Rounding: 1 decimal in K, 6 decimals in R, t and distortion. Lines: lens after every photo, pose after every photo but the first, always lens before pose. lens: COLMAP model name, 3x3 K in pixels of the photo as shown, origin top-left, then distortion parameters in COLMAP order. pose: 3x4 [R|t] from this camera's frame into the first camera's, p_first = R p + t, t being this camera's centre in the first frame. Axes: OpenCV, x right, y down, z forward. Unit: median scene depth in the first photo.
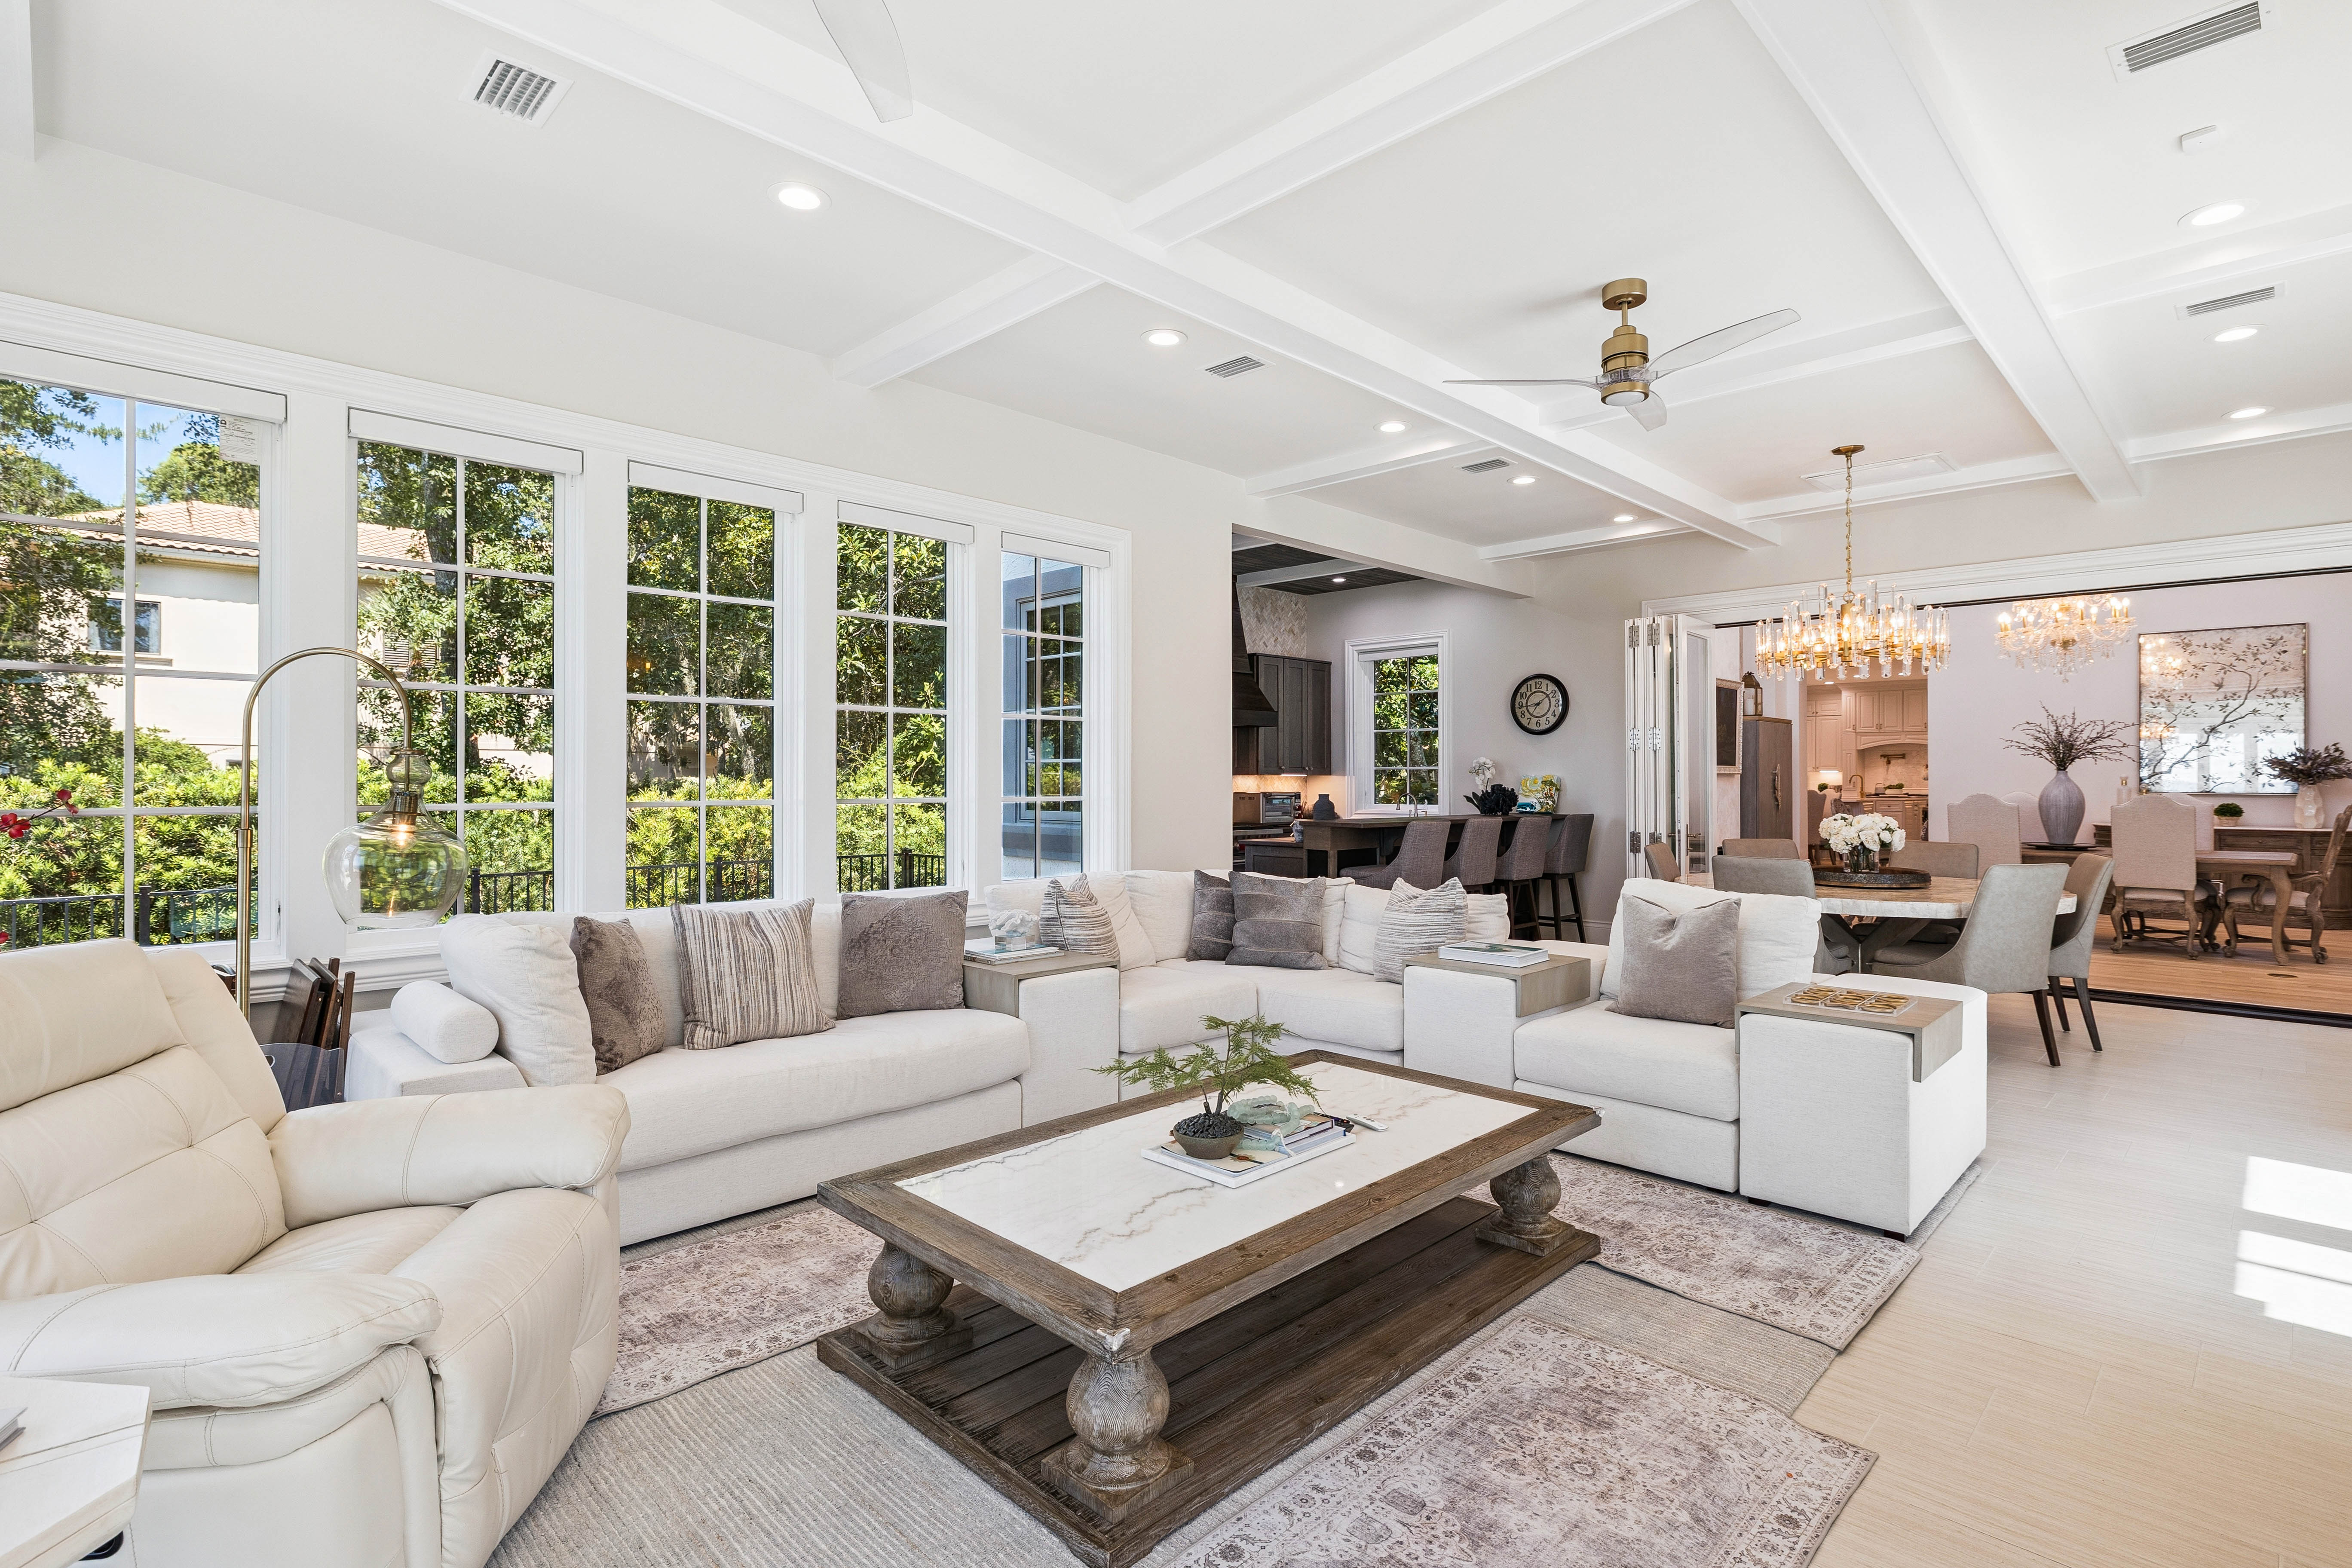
lens RADIAL K [[1147.4, 0, 1171.8], [0, 1147.4, 775.1], [0, 0, 1]] dist [-0.001831, -0.000194]
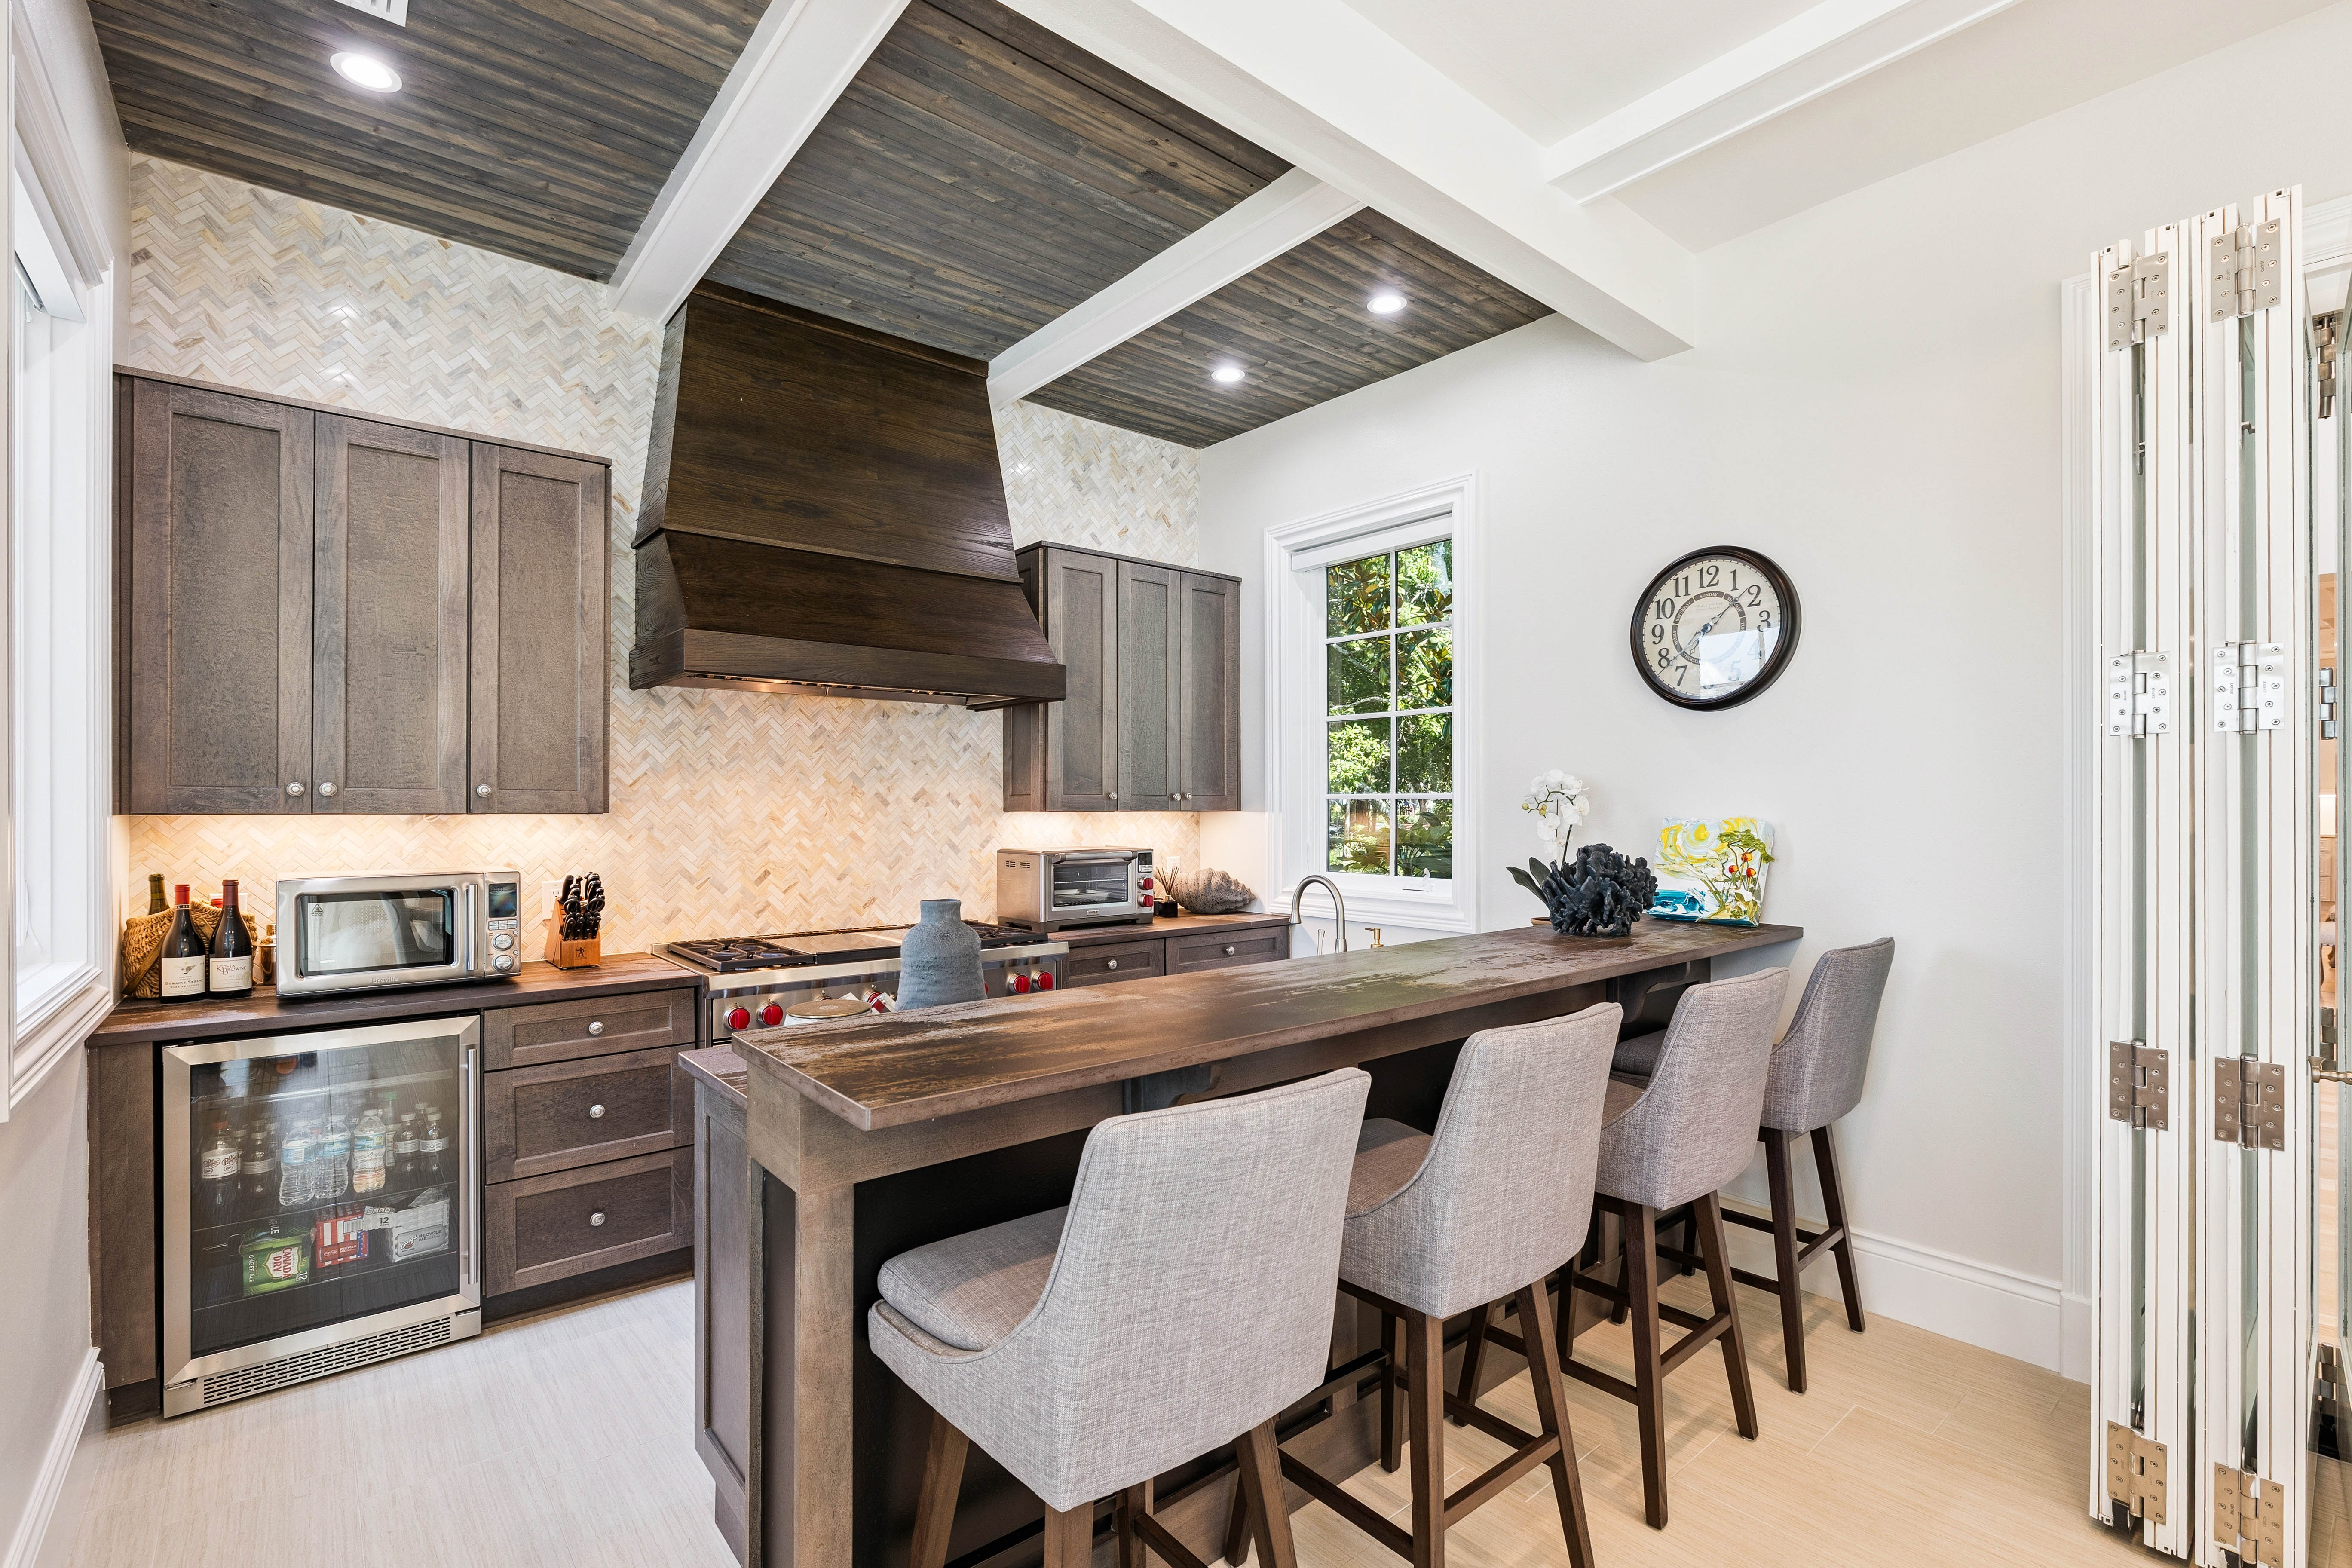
lens RADIAL K [[1060.1, 0, 1185.0], [0, 1060.1, 802.3], [0, 0, 1]] dist [-0.004003, 0.000752]
pose [[0.996681, 0.001651, -0.081395, 0.171948], [-0.001354, 0.999992, 0.003703, -0.005988], [0.081401, -0.003581, 0.996675, 0.622066]]
